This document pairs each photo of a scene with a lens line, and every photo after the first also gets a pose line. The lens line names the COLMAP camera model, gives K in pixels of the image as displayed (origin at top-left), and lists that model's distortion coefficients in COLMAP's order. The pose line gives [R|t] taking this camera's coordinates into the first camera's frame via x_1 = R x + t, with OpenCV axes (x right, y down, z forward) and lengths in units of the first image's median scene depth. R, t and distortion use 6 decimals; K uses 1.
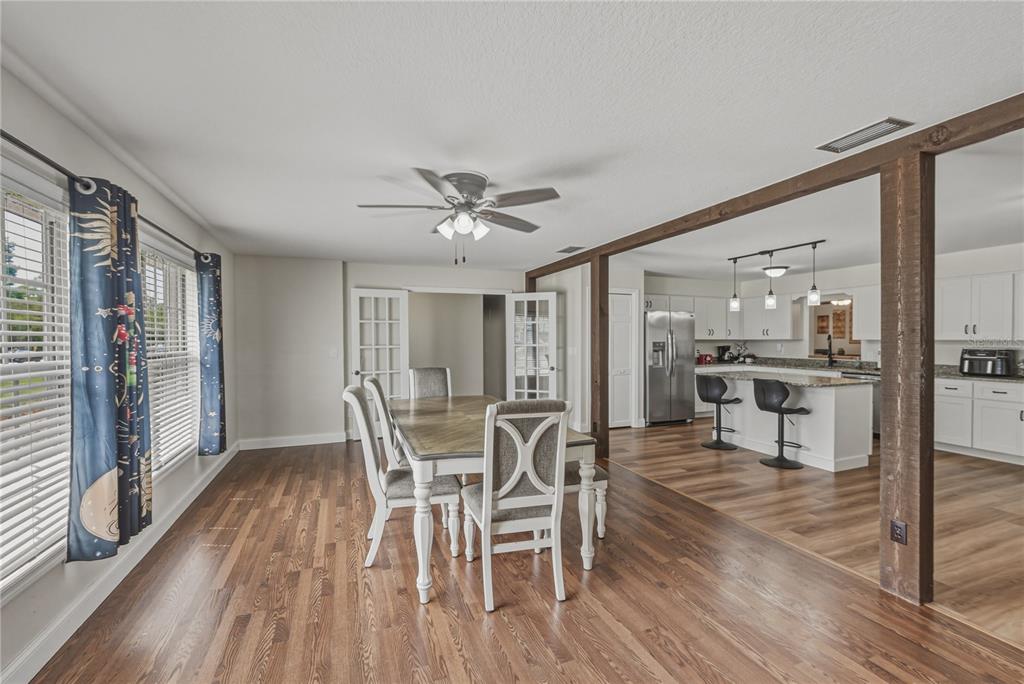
lens RADIAL K [[433.3, 0, 512.0], [0, 433.3, 342.0], [0, 0, 1]] dist [-0.018581, 0.000005]
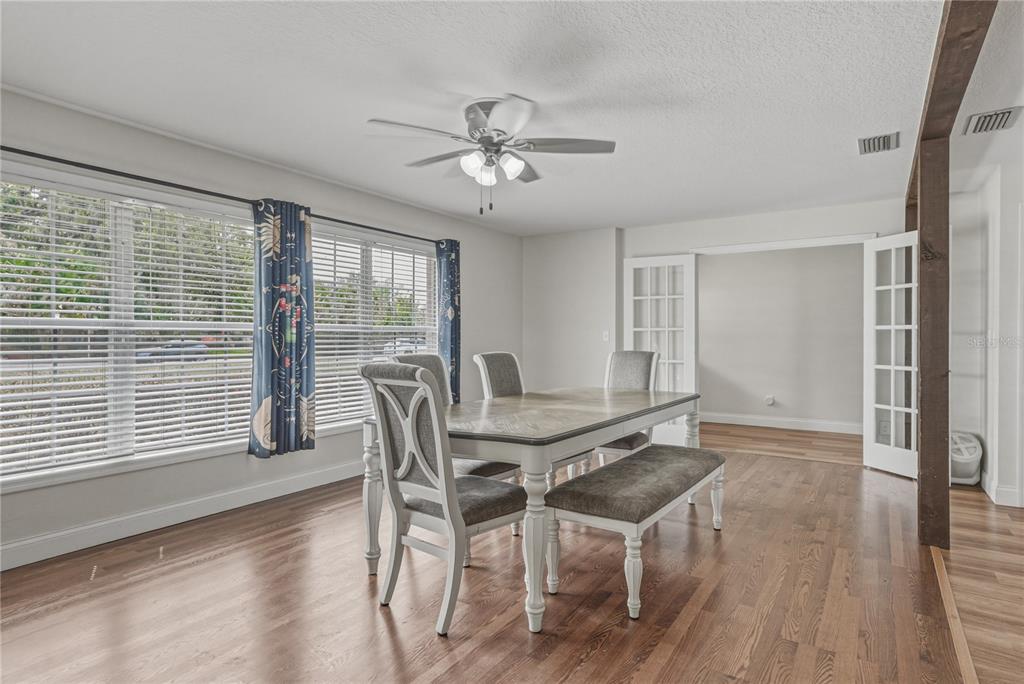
lens RADIAL K [[557.9, 0, 515.9], [0, 557.9, 335.8], [0, 0, 1]] dist [0.003821, 0.001385]
pose [[0.585352, 0.006442, -0.810754, 0.837024], [-0.011273, 0.999936, -0.000194, 0.060832], [0.810701, 0.009253, 0.585387, 0.441763]]
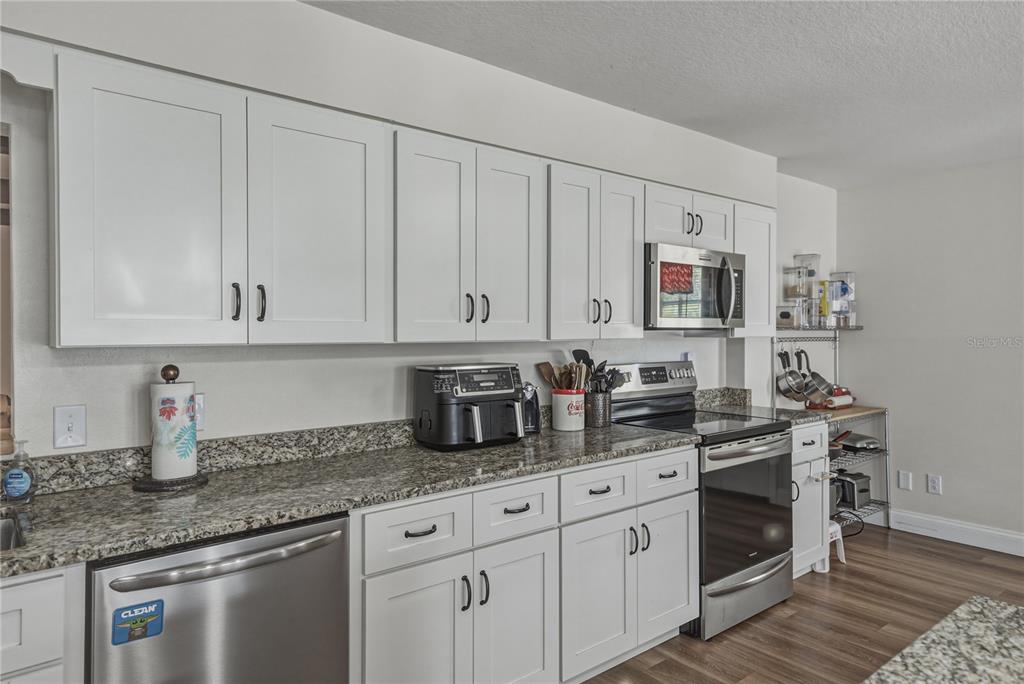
lens RADIAL K [[657.0, 0, 515.5], [0, 657.0, 327.5], [0, 0, 1]] dist [0.018710, 0.000073]
pose [[-0.320906, 0.004173, 0.947102, 1.151088], [0.008389, 0.999964, -0.001563, -0.026733], [-0.947074, 0.007444, -0.320930, 2.168983]]
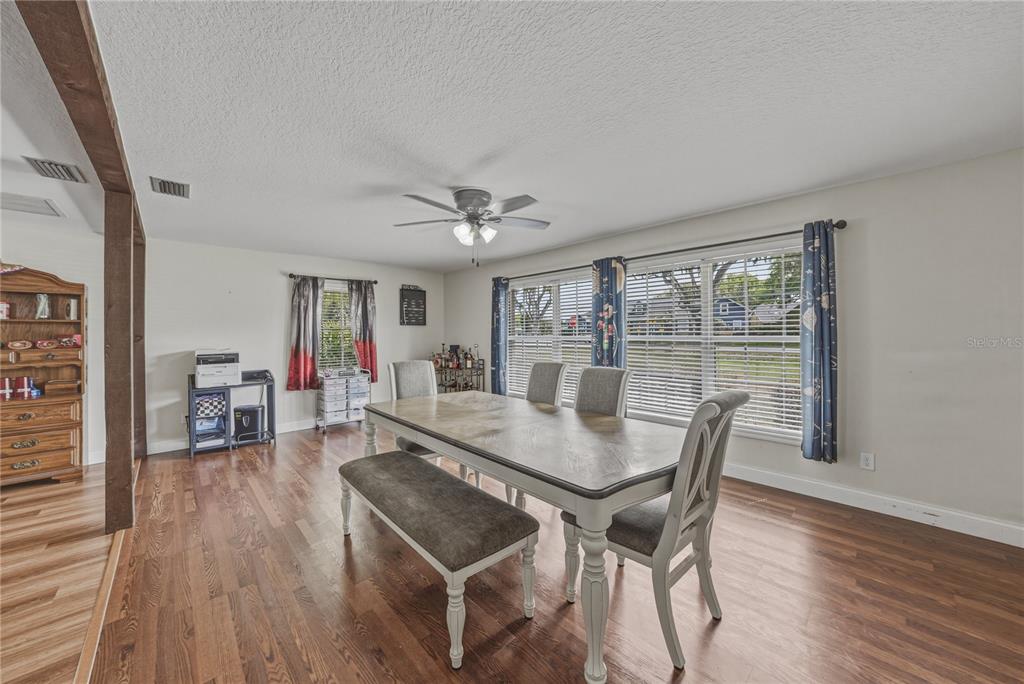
lens RADIAL K [[371.9, 0, 514.5], [0, 371.9, 332.4], [0, 0, 1]] dist [-0.013814, 0.000213]
pose [[-0.928366, 0.011828, -0.371480, 0.180160], [0.009629, 0.999923, 0.007773, -0.000319], [0.371544, 0.003640, -0.928408, 2.124854]]
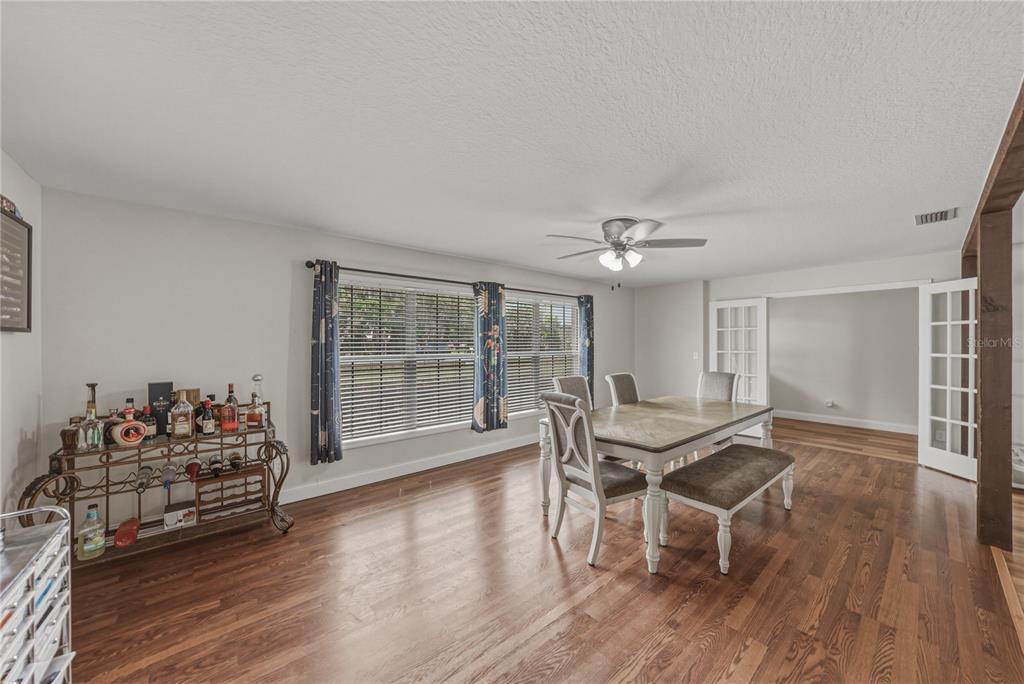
lens RADIAL K [[357.5, 0, 515.2], [0, 357.5, 343.6], [0, 0, 1]] dist [-0.033824, 0.007187]
pose [[0.320216, 0.007291, -0.947316, 0.835935], [-0.008654, 0.999951, 0.004771, -0.021924], [0.947305, 0.006670, 0.320264, 0.399634]]
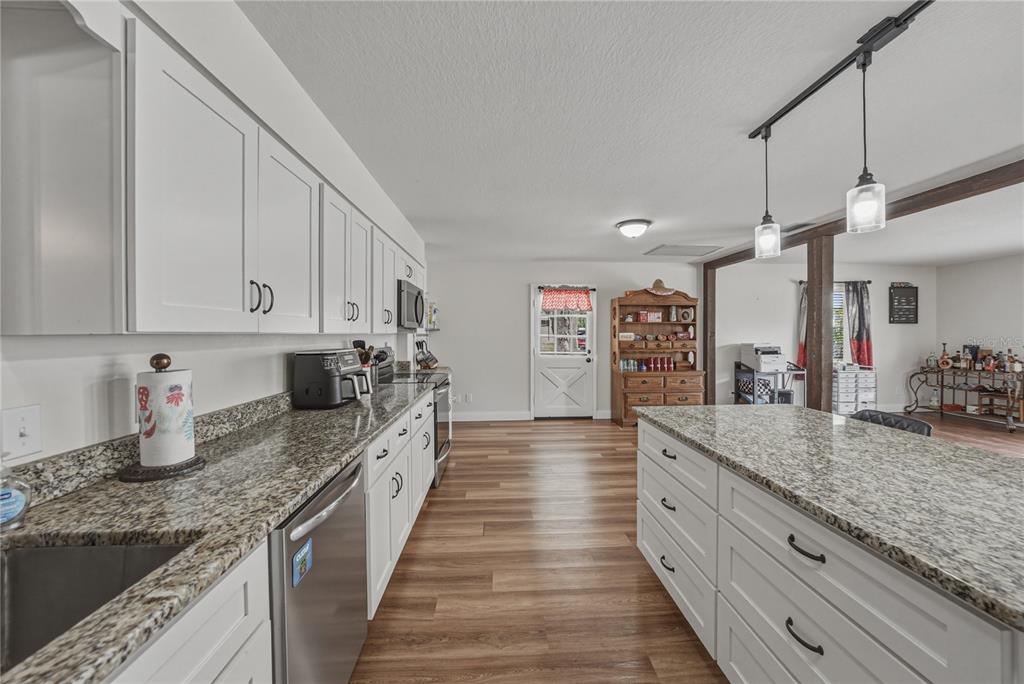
lens RADIAL K [[371.9, 0, 514.5], [0, 371.9, 332.4], [0, 0, 1]] dist [-0.013814, 0.000213]
pose [[-0.949421, 0.007272, 0.313922, 1.469677], [0.009224, 0.999946, 0.004733, -0.011653], [-0.313871, 0.007389, -0.949437, 2.581698]]
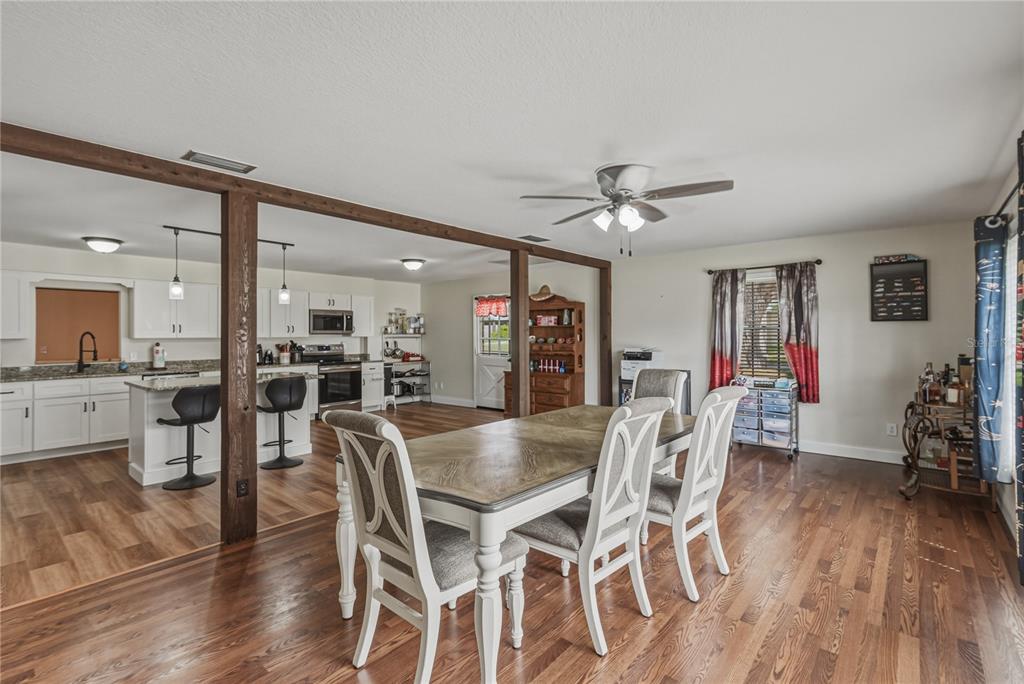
lens RADIAL K [[475.8, 0, 513.9], [0, 475.8, 329.1], [0, 0, 1]] dist [0.000084, 0.000316]
pose [[-0.473011, 0.016122, 0.880909, -1.014387], [0.014791, 0.999837, -0.010356, -0.005284], [-0.880932, 0.008132, -0.473173, 1.847221]]
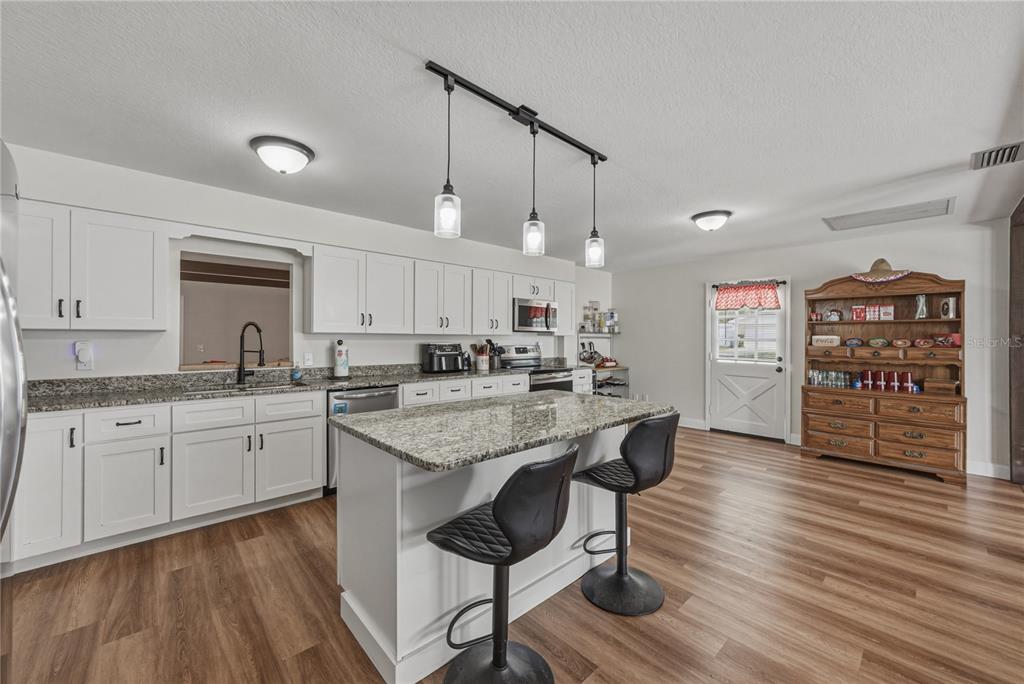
lens RADIAL K [[398.1, 0, 514.3], [0, 398.1, 334.5], [0, 0, 1]] dist [-0.019496, 0.000188]
pose [[-0.367481, 0.011404, 0.929961, 0.470193], [0.005529, 0.999934, -0.010077, 0.010718], [-0.930015, 0.001439, -0.367520, 2.244070]]
